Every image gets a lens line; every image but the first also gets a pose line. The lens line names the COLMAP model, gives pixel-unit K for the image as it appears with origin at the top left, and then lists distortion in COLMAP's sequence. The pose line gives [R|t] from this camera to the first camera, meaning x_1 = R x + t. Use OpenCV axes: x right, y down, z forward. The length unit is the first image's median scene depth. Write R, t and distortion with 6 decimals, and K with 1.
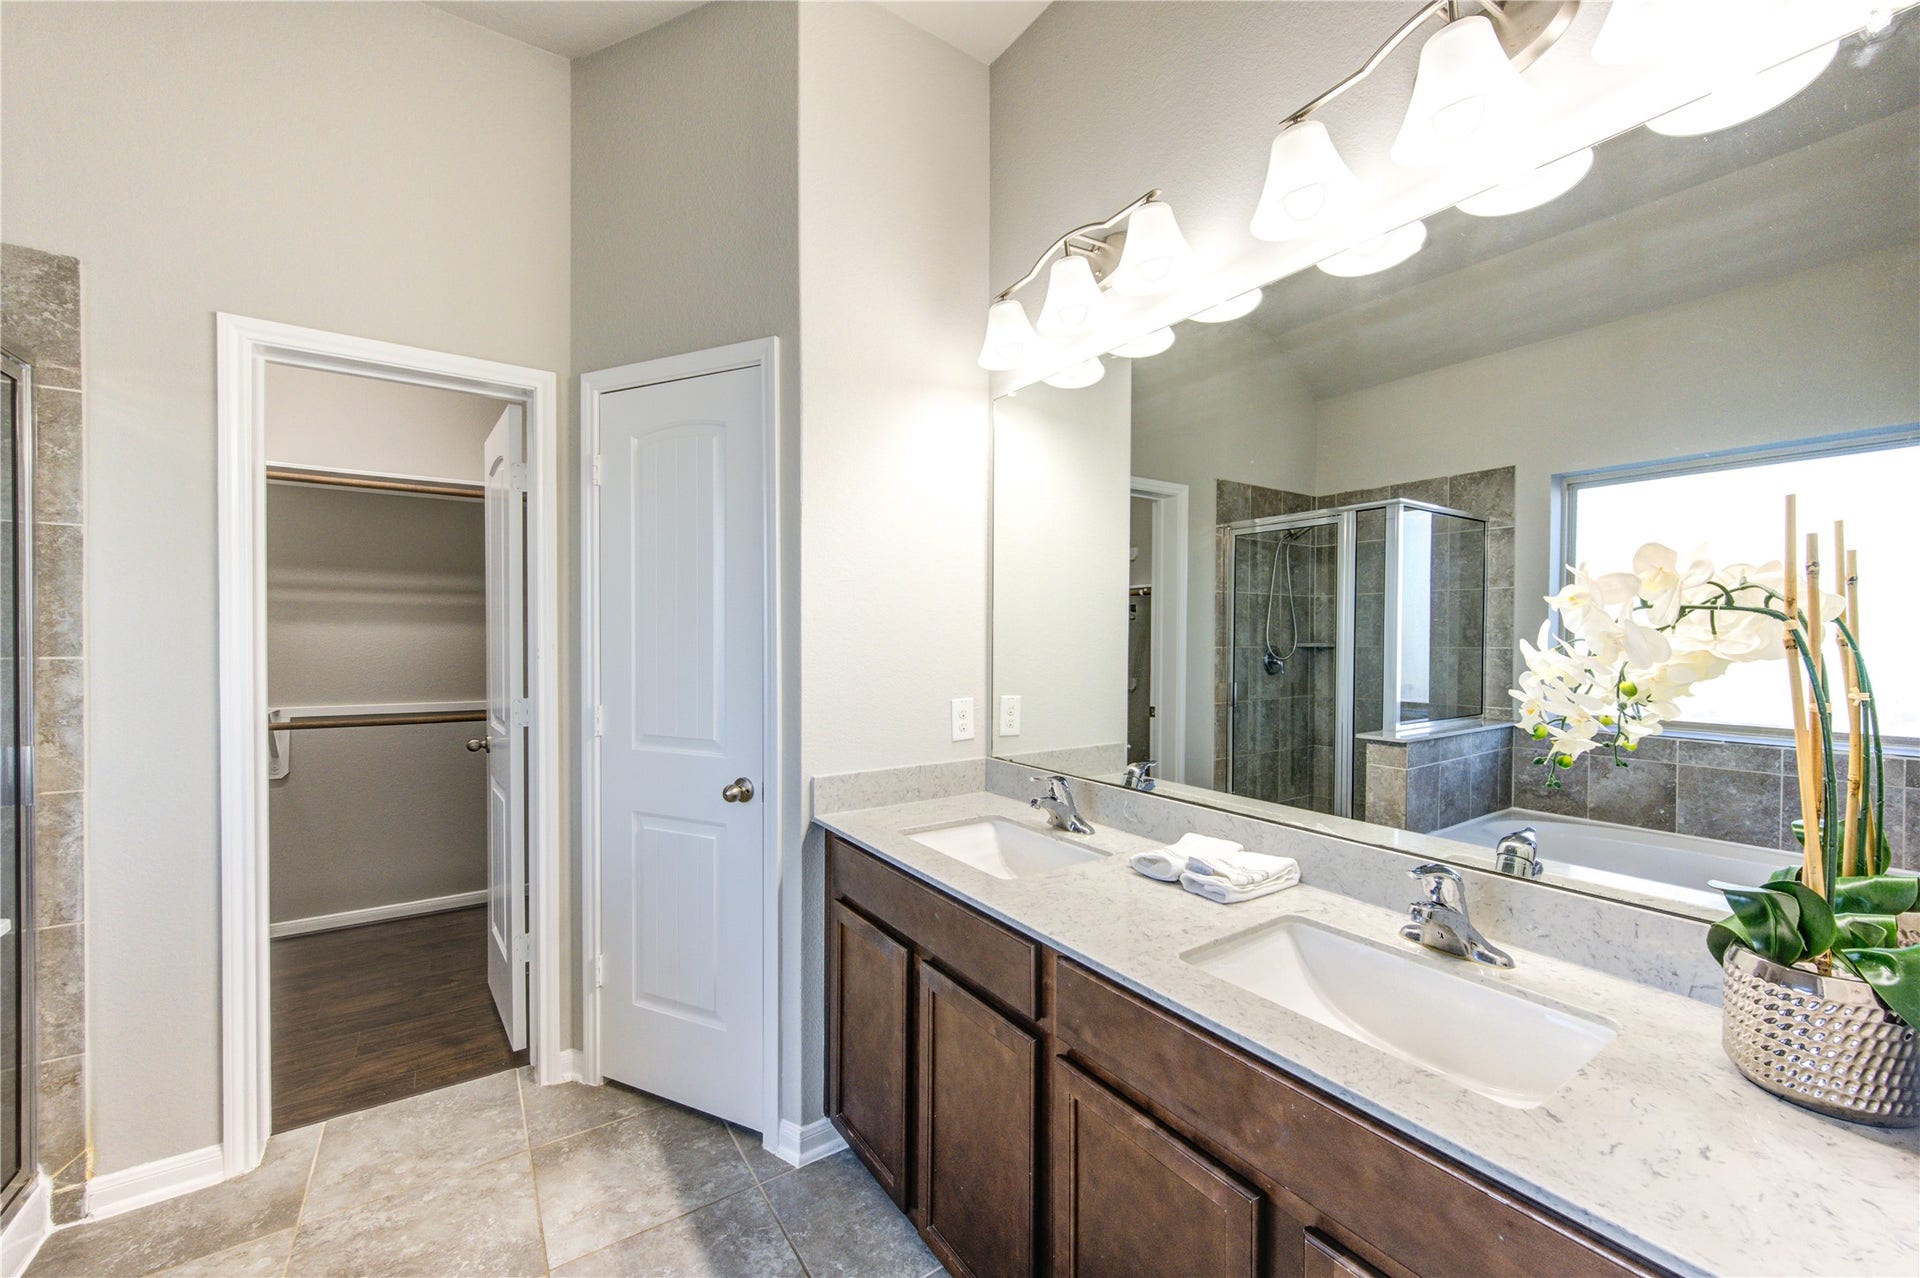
lens RADIAL K [[755.9, 0, 958.5], [0, 755.9, 634.9], [0, 0, 1]] dist [-0.000146, 0.000848]
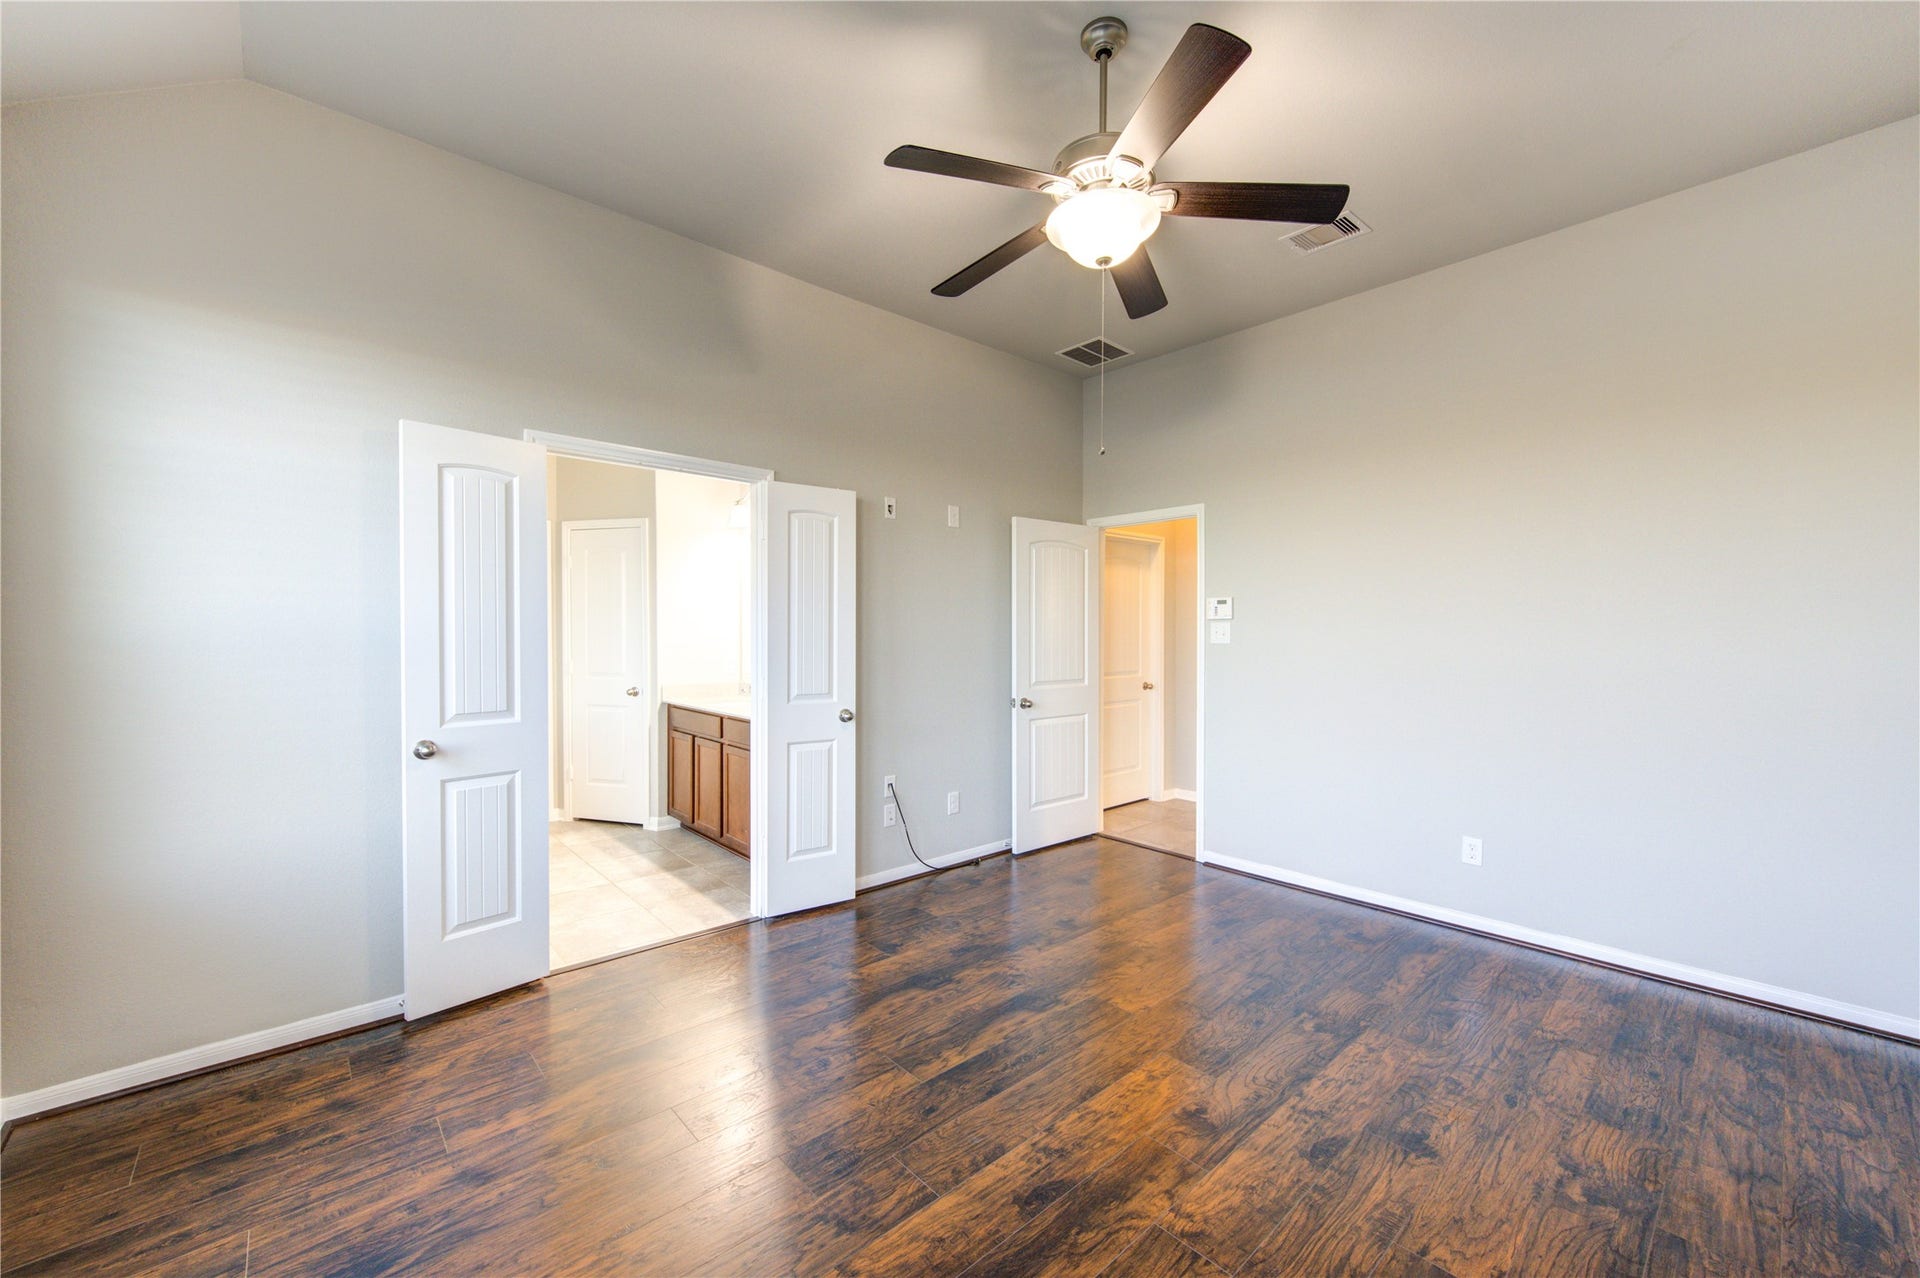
lens RADIAL K [[755.9, 0, 965.4], [0, 755.9, 638.8], [0, 0, 1]] dist [-0.000146, 0.000848]
pose [[0.990855, -0.005305, 0.134823, 0.498717], [0.006058, 0.999968, -0.005176, 0.046701], [-0.134792, 0.005945, 0.990856, -1.750589]]
